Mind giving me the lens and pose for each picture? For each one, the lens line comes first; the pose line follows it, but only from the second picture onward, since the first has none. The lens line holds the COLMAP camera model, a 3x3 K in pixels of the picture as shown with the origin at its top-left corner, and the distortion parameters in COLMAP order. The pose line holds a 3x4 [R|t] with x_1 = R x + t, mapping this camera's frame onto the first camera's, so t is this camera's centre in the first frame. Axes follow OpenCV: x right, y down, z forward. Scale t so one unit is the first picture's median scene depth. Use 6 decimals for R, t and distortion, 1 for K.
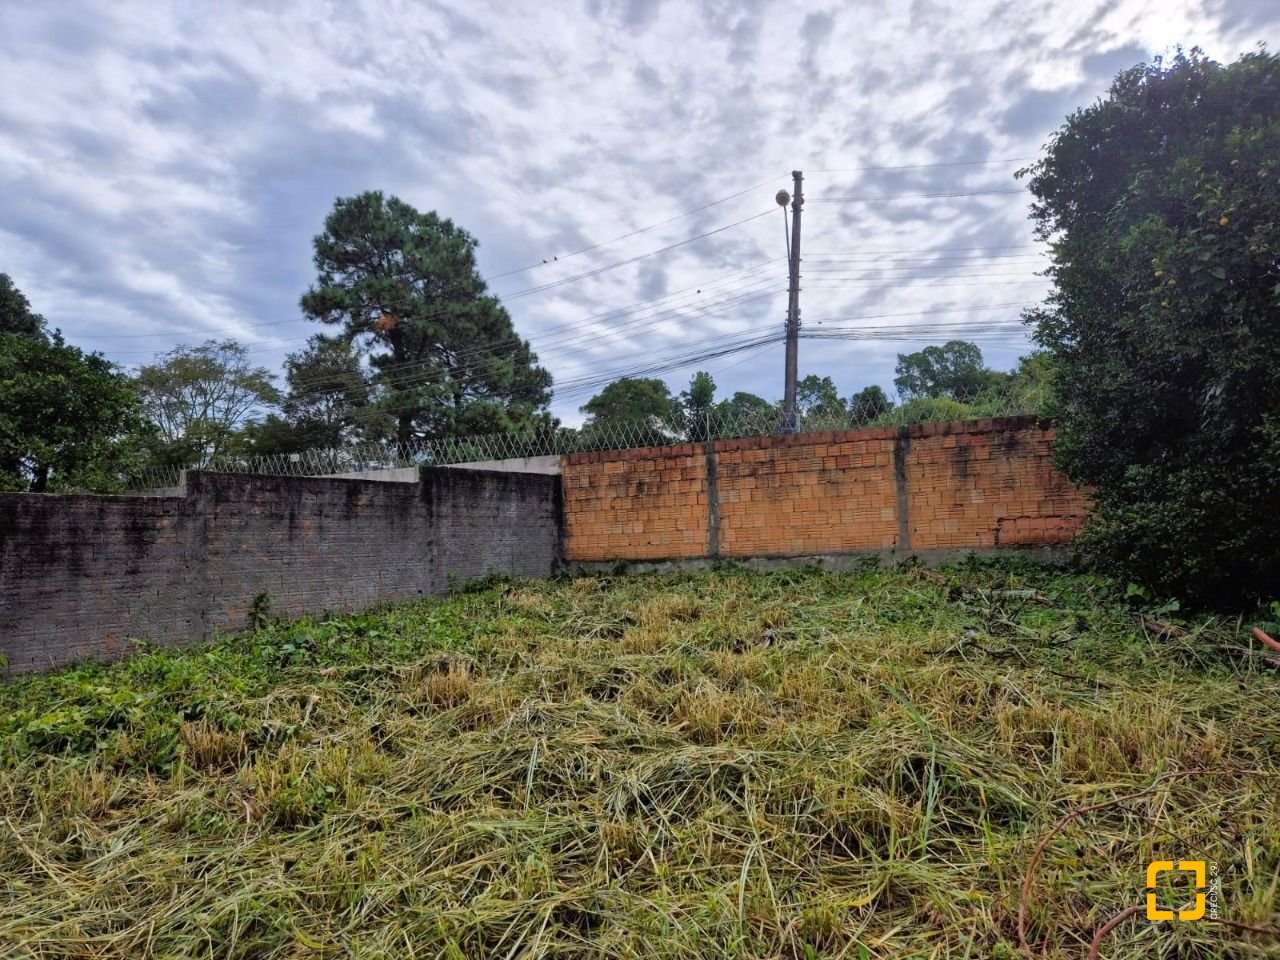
lens RADIAL K [[851.7, 0, 637.4], [0, 851.7, 482.9], [0, 0, 1]] dist [0.052312, -0.002525]
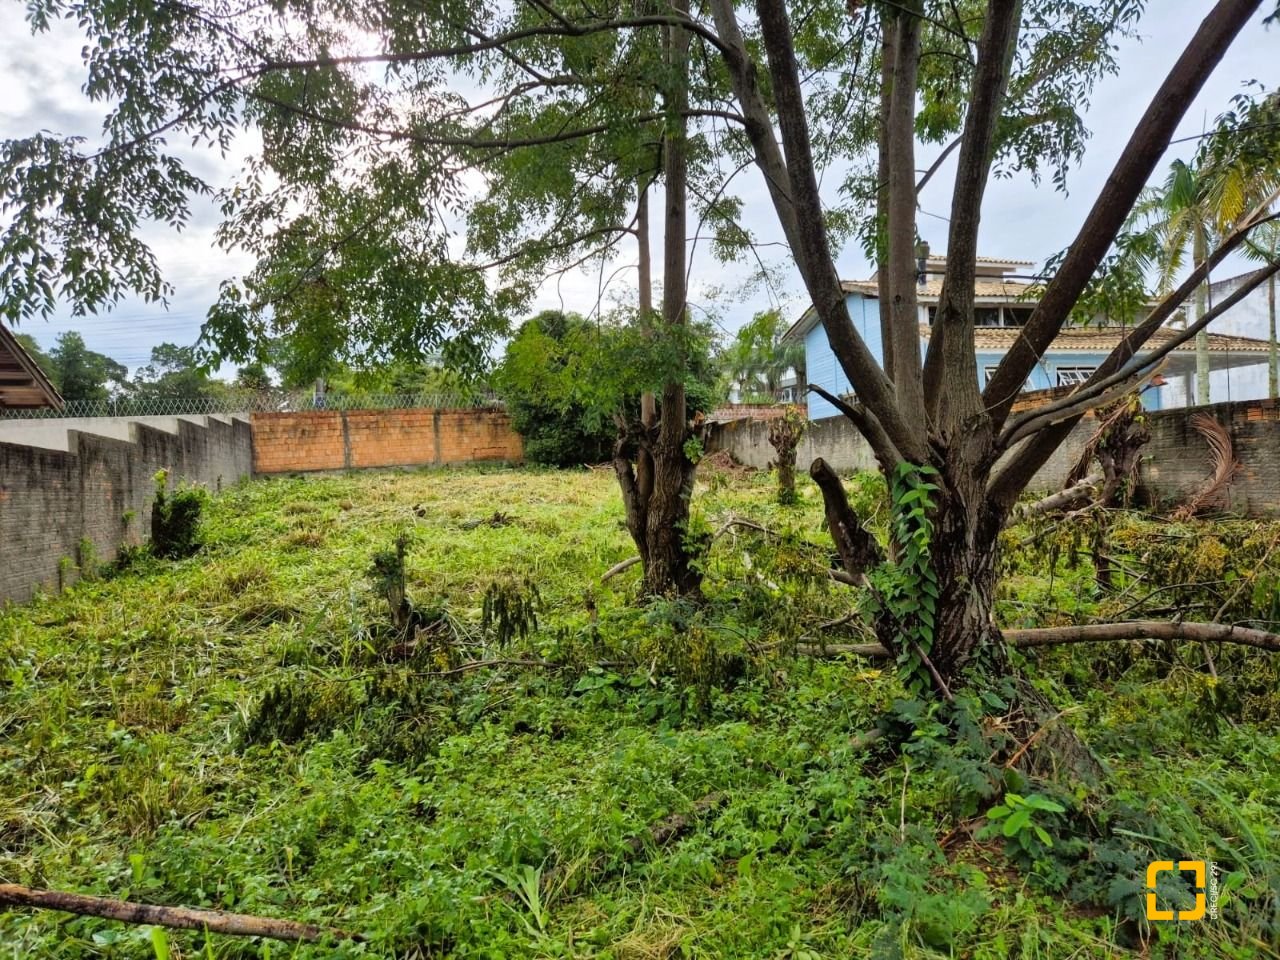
lens RADIAL K [[851.7, 0, 637.4], [0, 851.7, 482.9], [0, 0, 1]] dist [0.052312, -0.002525]
pose [[0.667278, -0.014758, 0.744663, -1.046091], [-0.012662, 0.999434, 0.031153, 0.054840], [-0.744701, -0.030217, 0.666714, -0.938745]]
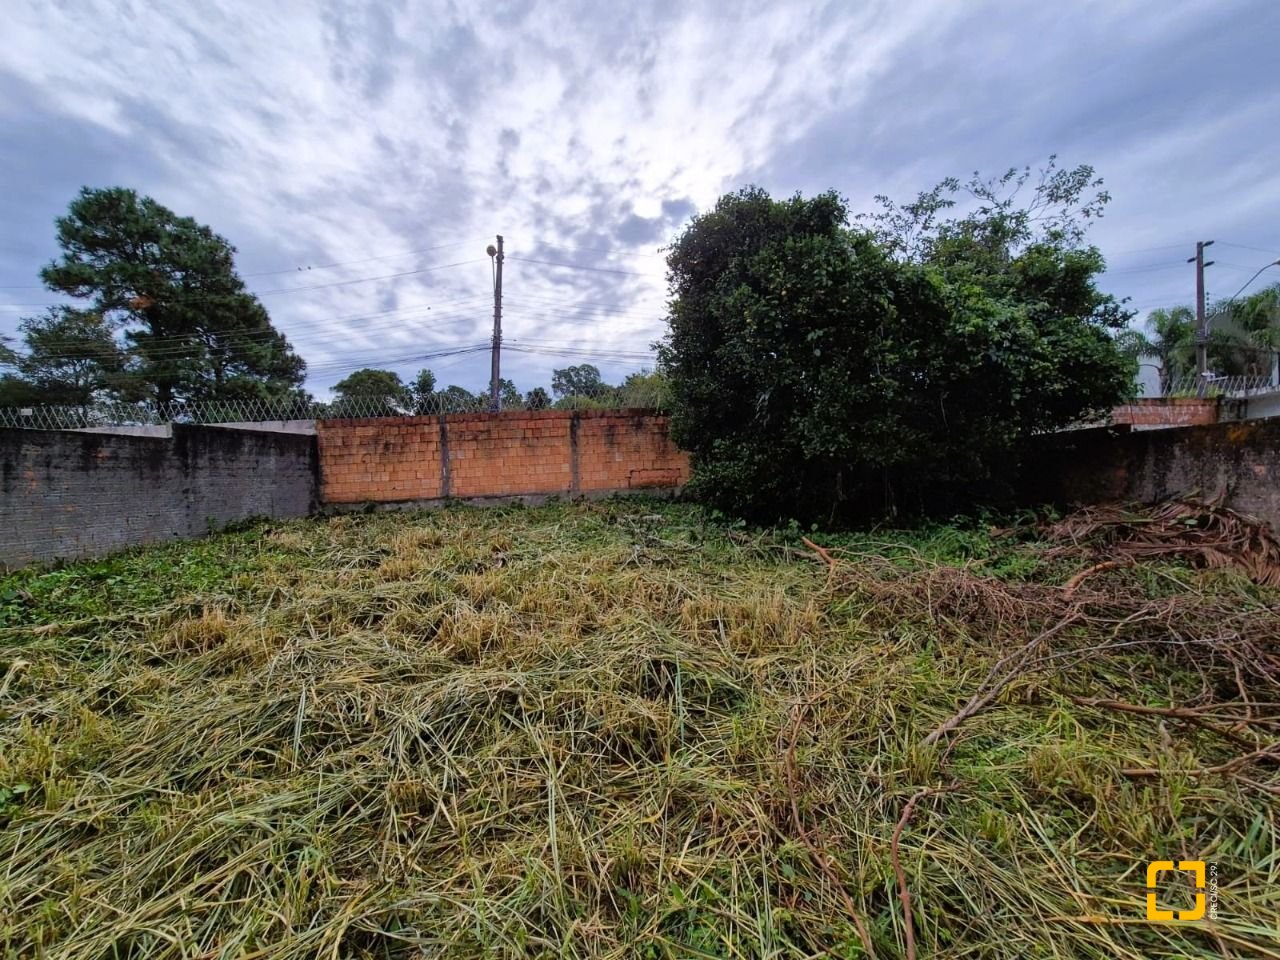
lens RADIAL K [[525.9, 0, 631.3], [0, 525.9, 477.6], [0, 0, 1]] dist [-0.000144, 0.001209]
pose [[0.898558, -0.003537, 0.438841, -0.015371], [-0.021419, 0.998422, 0.051905, 0.002902], [-0.438333, -0.056039, 0.897064, 0.103752]]
